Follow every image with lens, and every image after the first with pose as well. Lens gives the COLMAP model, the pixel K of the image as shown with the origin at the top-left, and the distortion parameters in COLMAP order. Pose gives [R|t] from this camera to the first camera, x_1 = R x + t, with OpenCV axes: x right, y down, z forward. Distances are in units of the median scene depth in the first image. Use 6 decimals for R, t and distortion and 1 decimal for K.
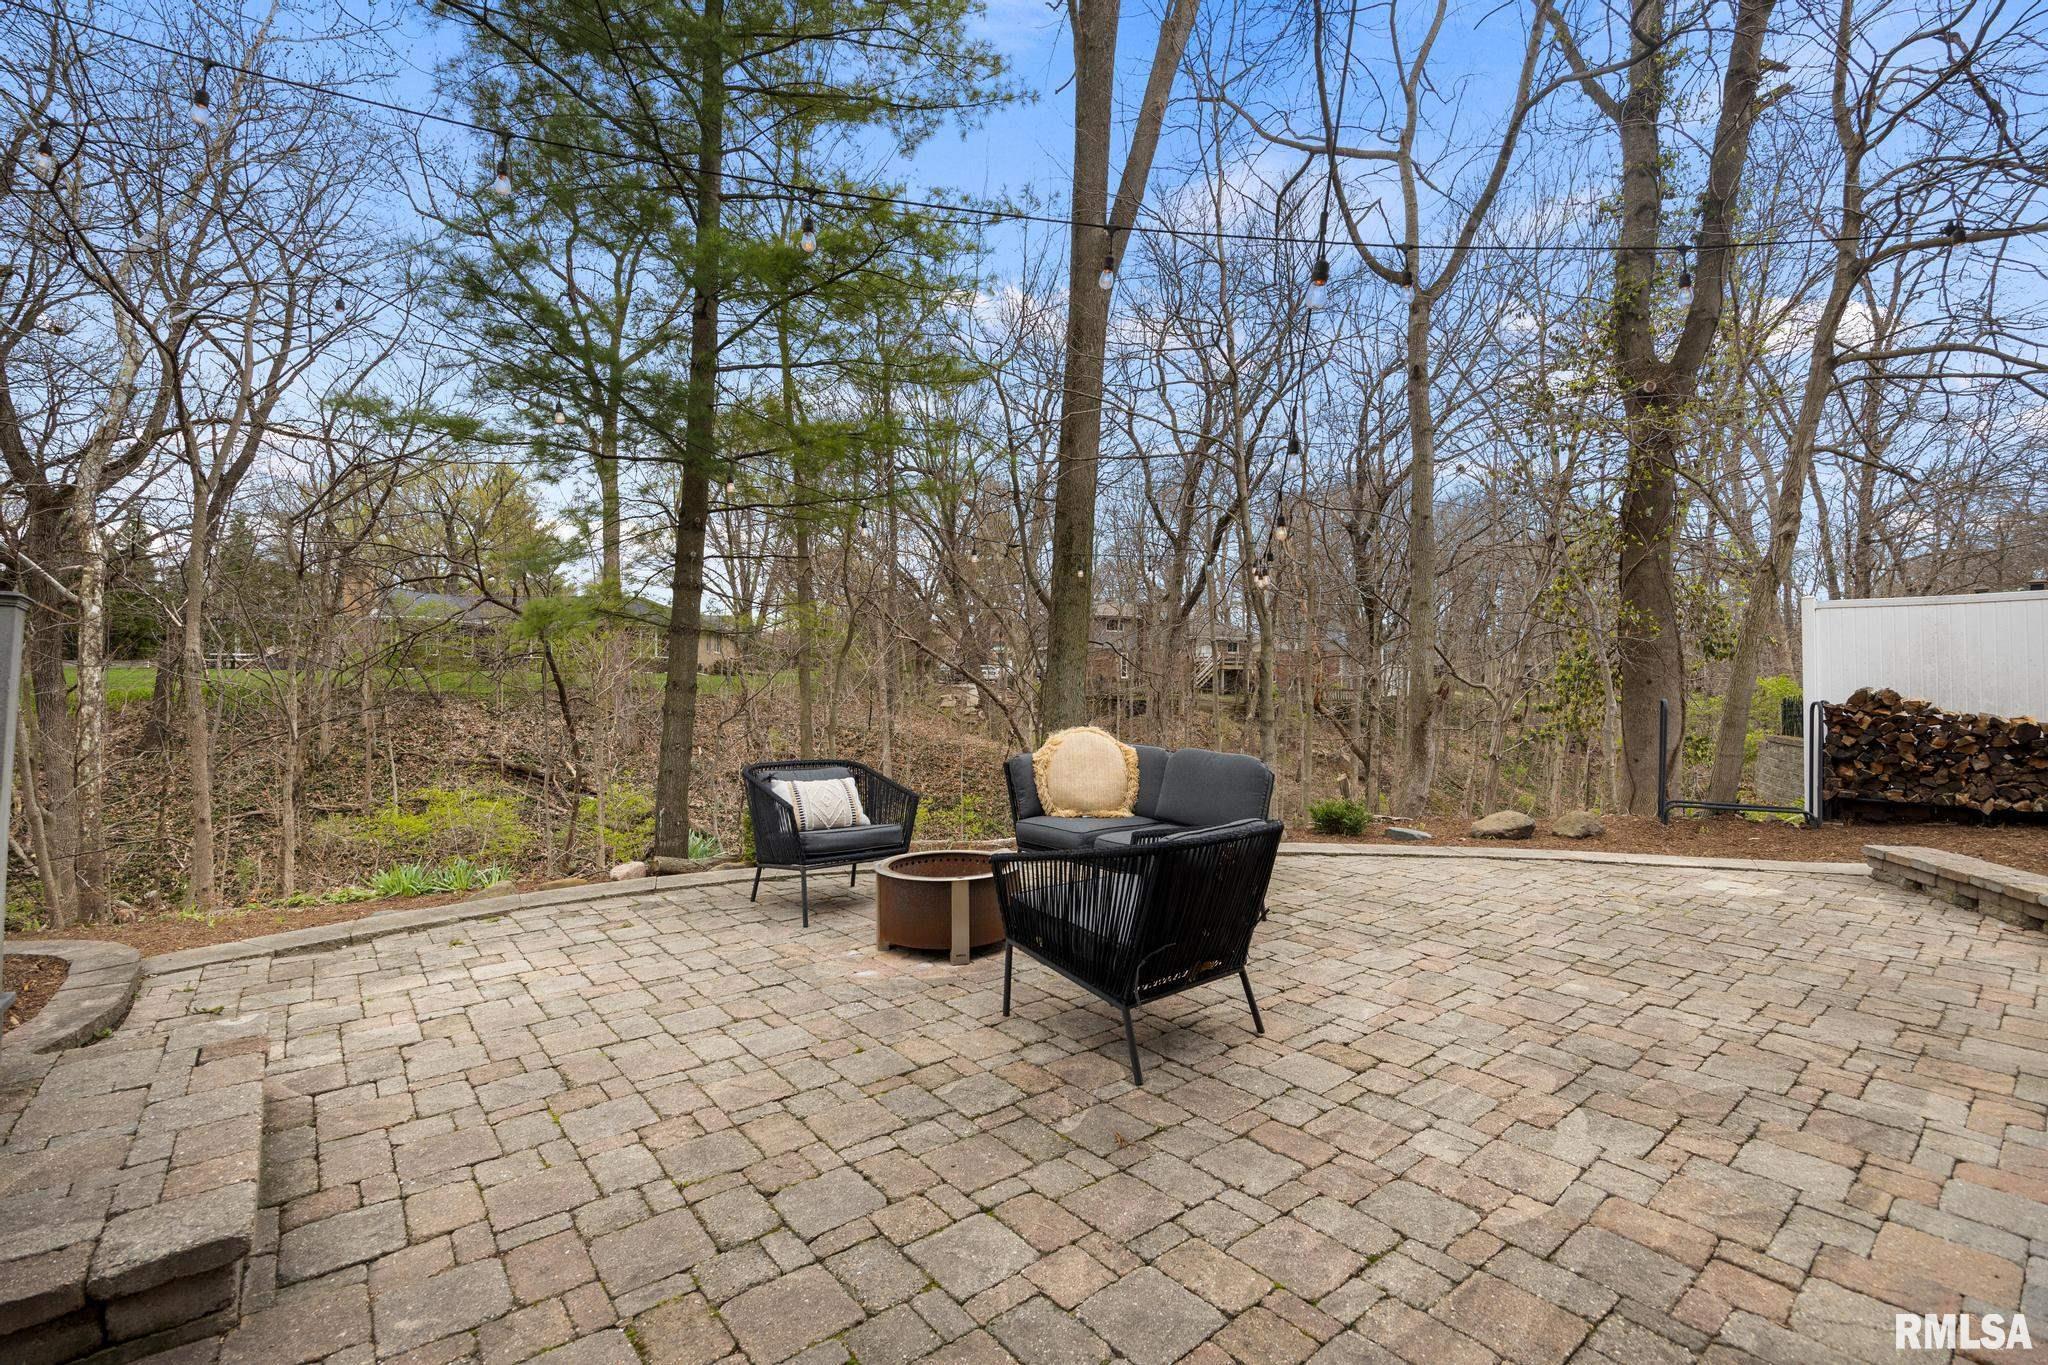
lens RADIAL K [[879.0, 0, 1024.0], [0, 879.0, 682.5], [0, 0, 1]] dist [-0.023297, 0.000044]
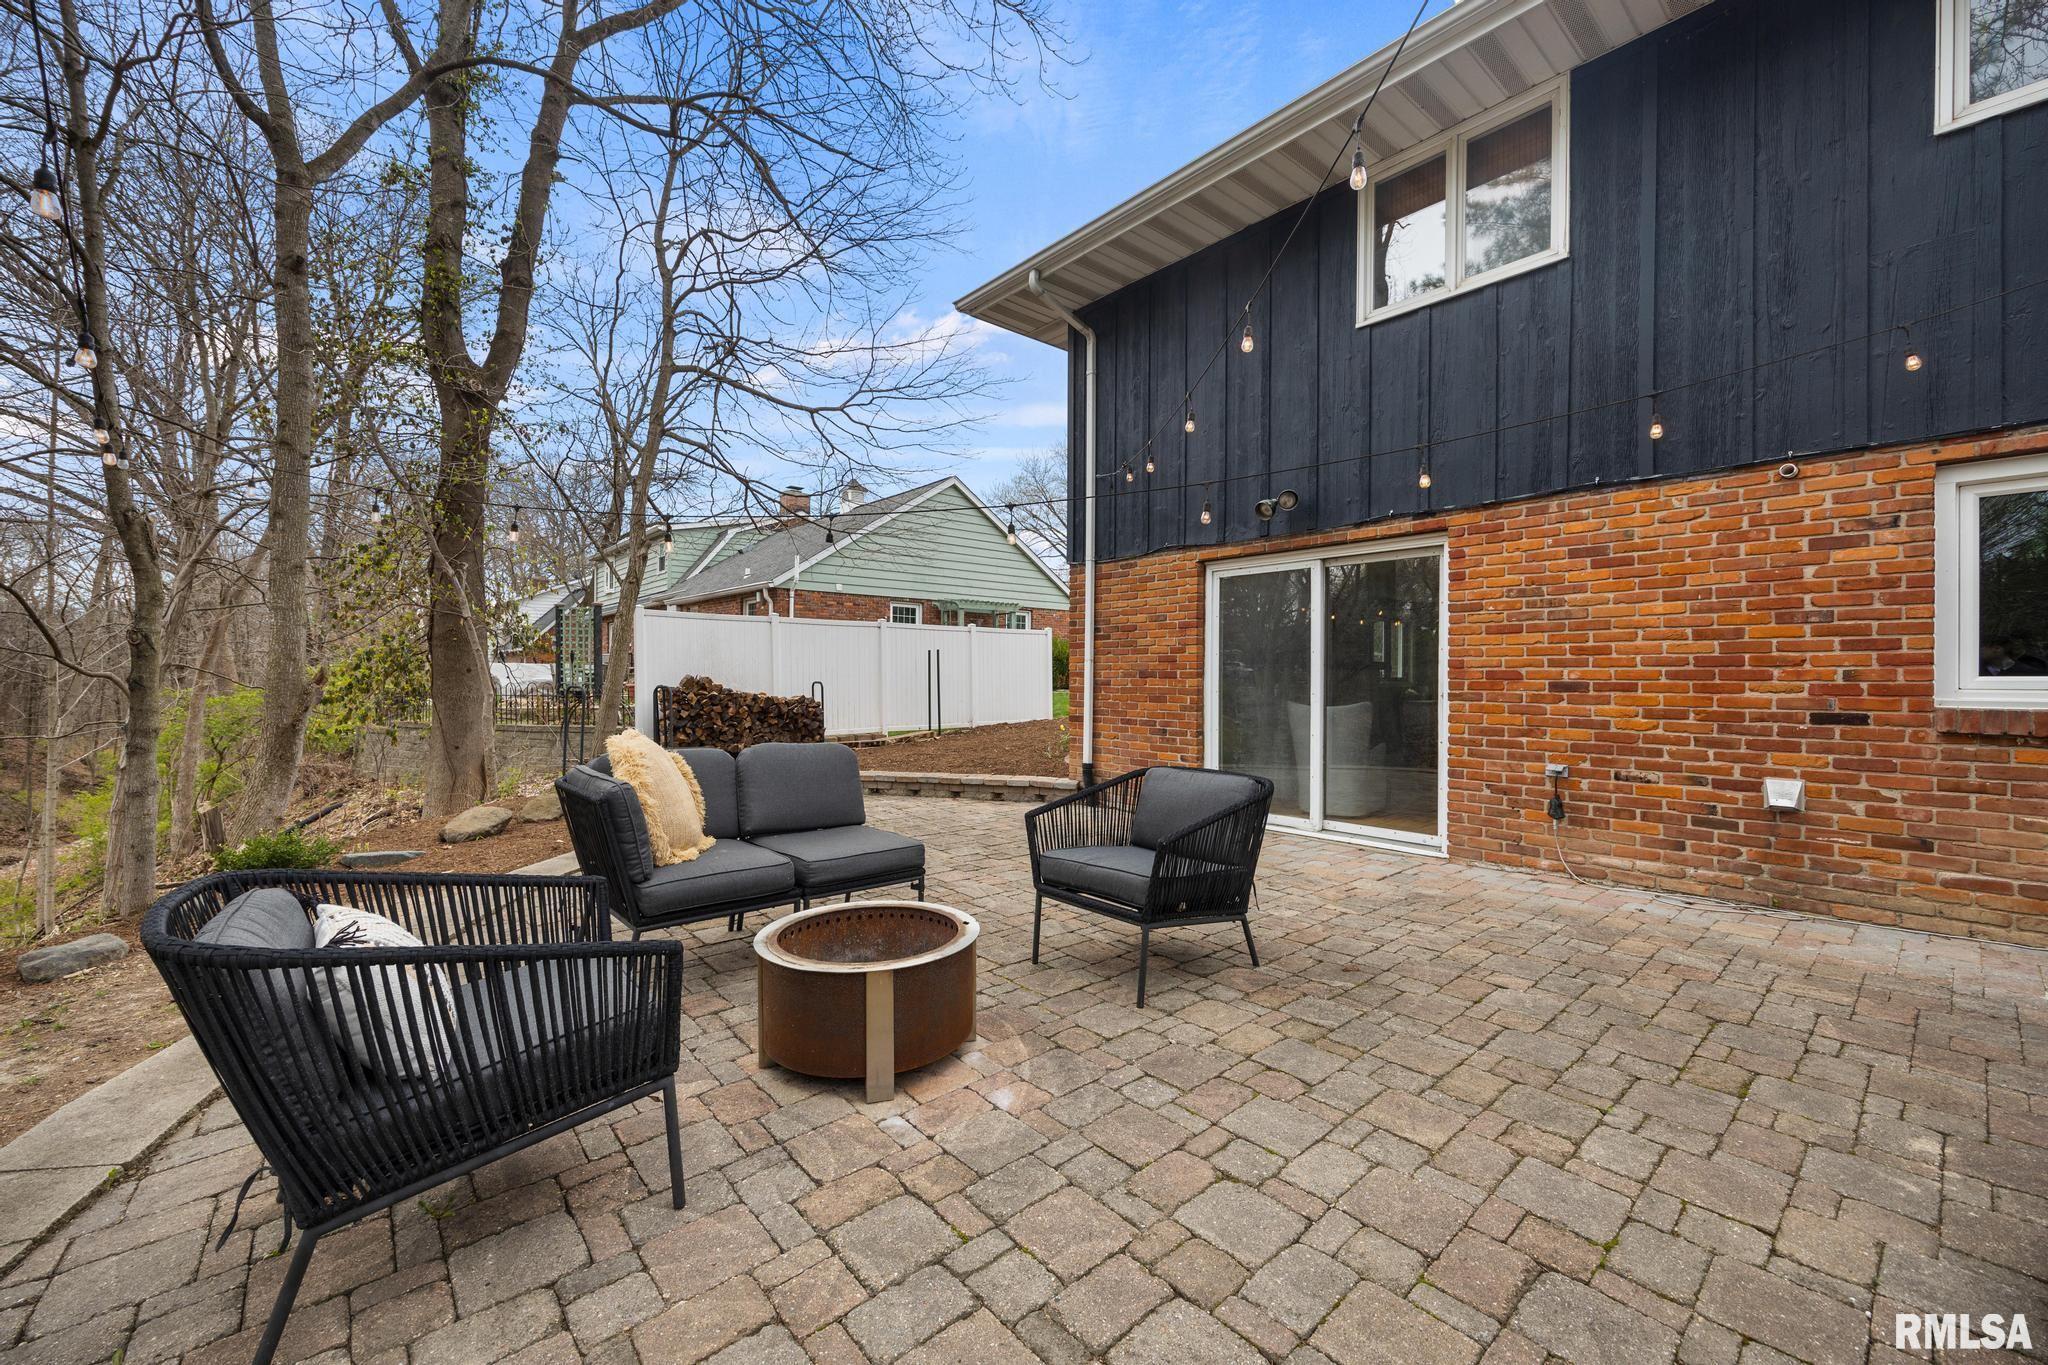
lens RADIAL K [[818.0, 0, 1041.7], [0, 818.0, 678.3], [0, 0, 1]] dist [0.000115, 0.000201]
pose [[-0.038556, -0.003182, 0.999251, -0.936522], [-0.002215, 0.999993, 0.003099, 0.013190], [-0.999254, -0.002094, -0.038563, 1.164425]]
